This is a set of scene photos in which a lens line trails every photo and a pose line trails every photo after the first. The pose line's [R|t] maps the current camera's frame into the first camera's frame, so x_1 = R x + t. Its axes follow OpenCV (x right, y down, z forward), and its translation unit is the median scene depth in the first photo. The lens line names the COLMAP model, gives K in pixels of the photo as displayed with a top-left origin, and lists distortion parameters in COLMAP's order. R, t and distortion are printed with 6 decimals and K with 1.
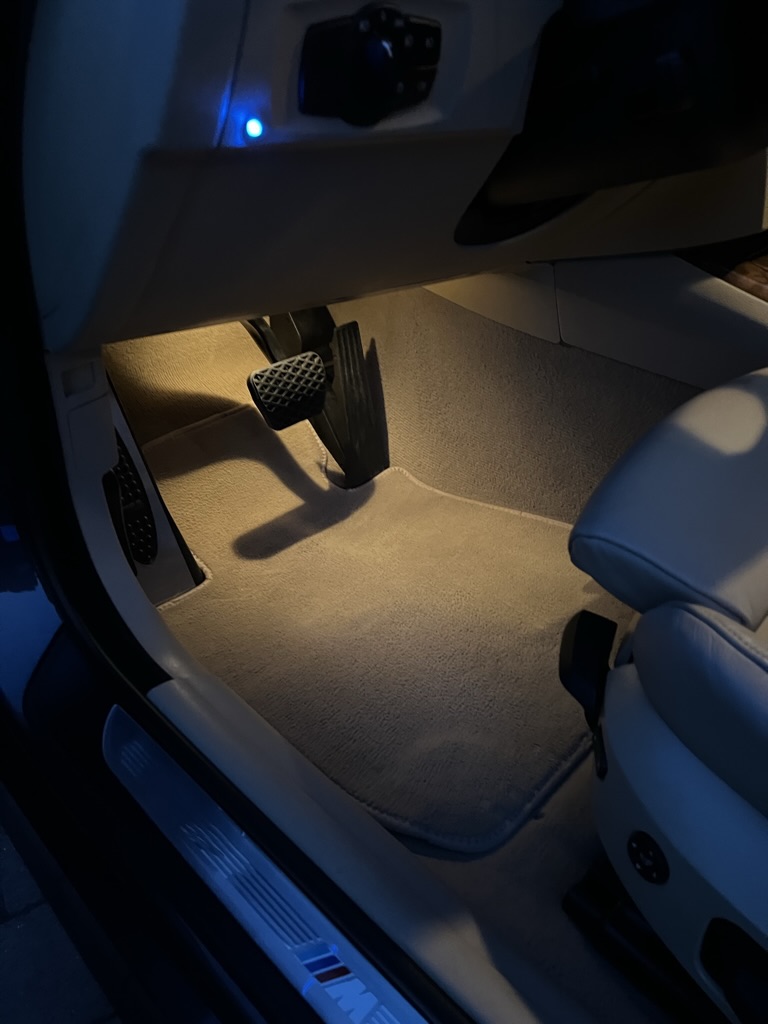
lens RADIAL K [[772.0, 0, 382.7], [0, 772.0, 511.9], [0, 0, 1]] dist [0.007466, 0.000937]
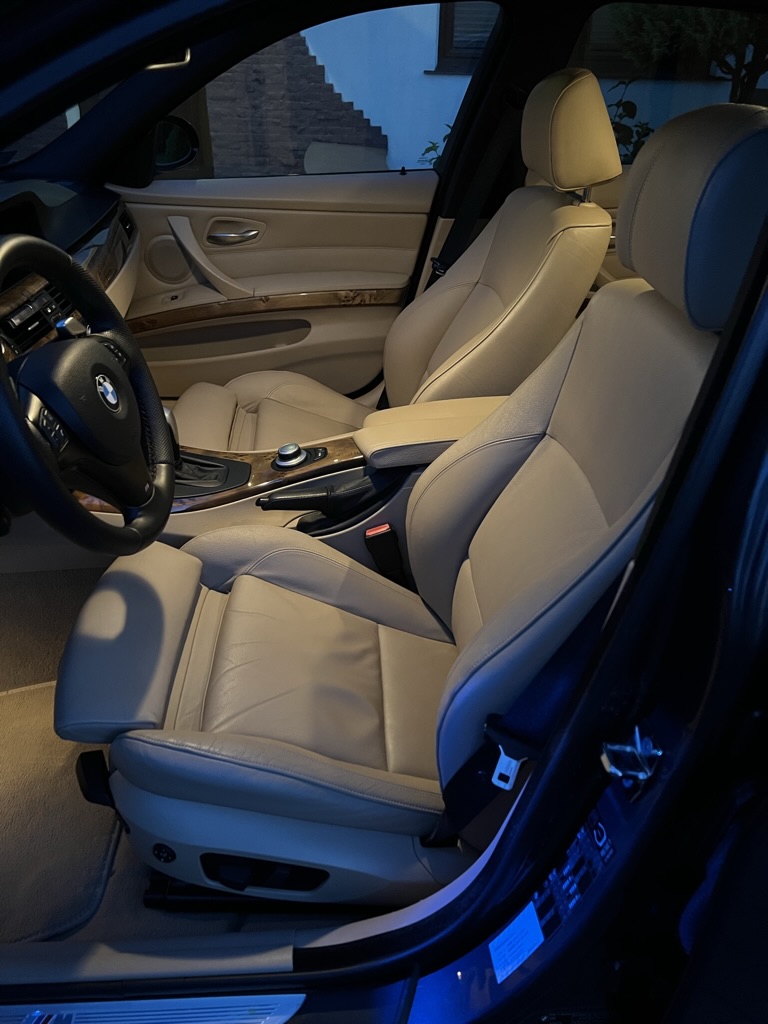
lens RADIAL K [[772.0, 0, 382.8], [0, 772.0, 510.4], [0, 0, 1]] dist [0.007466, 0.000937]
pose [[0.688335, -0.394825, 0.608529, -0.113702], [0.417098, 0.901773, 0.113289, -0.279679], [-0.593485, 0.175836, 0.785403, -0.859208]]
